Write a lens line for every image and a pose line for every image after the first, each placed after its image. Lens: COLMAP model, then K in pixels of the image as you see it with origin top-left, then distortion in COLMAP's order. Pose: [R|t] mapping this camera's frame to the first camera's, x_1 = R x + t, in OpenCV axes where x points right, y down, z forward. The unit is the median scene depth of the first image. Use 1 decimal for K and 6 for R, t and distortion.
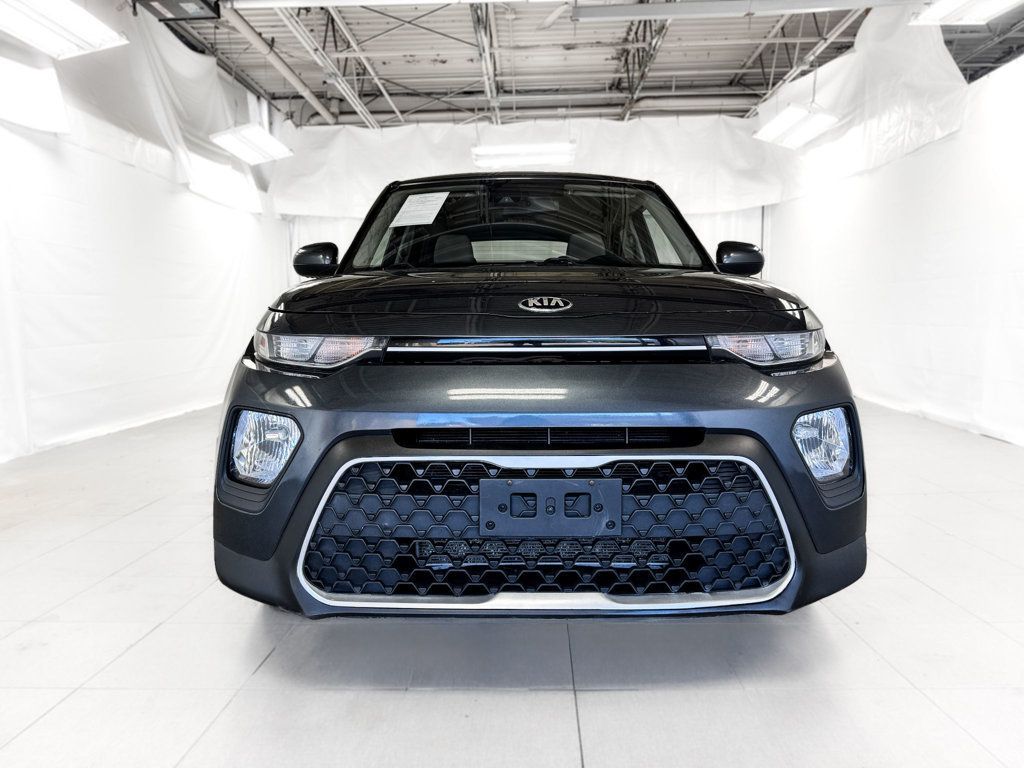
lens RADIAL K [[718.9, 0, 506.0], [0, 718.9, 388.0], [0, 0, 1]] dist [0.025483, -0.025362]
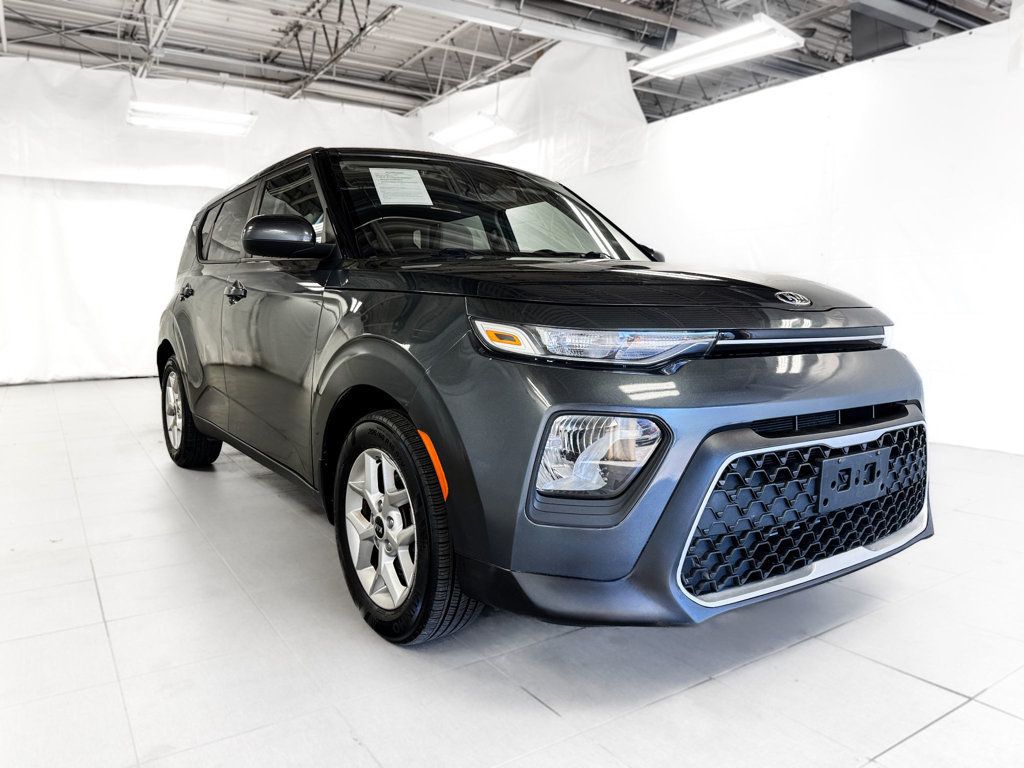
lens RADIAL K [[718.9, 0, 502.2], [0, 718.9, 385.8], [0, 0, 1]] dist [0.025483, -0.025362]
pose [[0.828410, -0.052668, 0.557641, -0.193053], [0.045360, 0.998608, 0.026931, -0.006942], [-0.558283, 0.002985, 0.829645, 0.067521]]
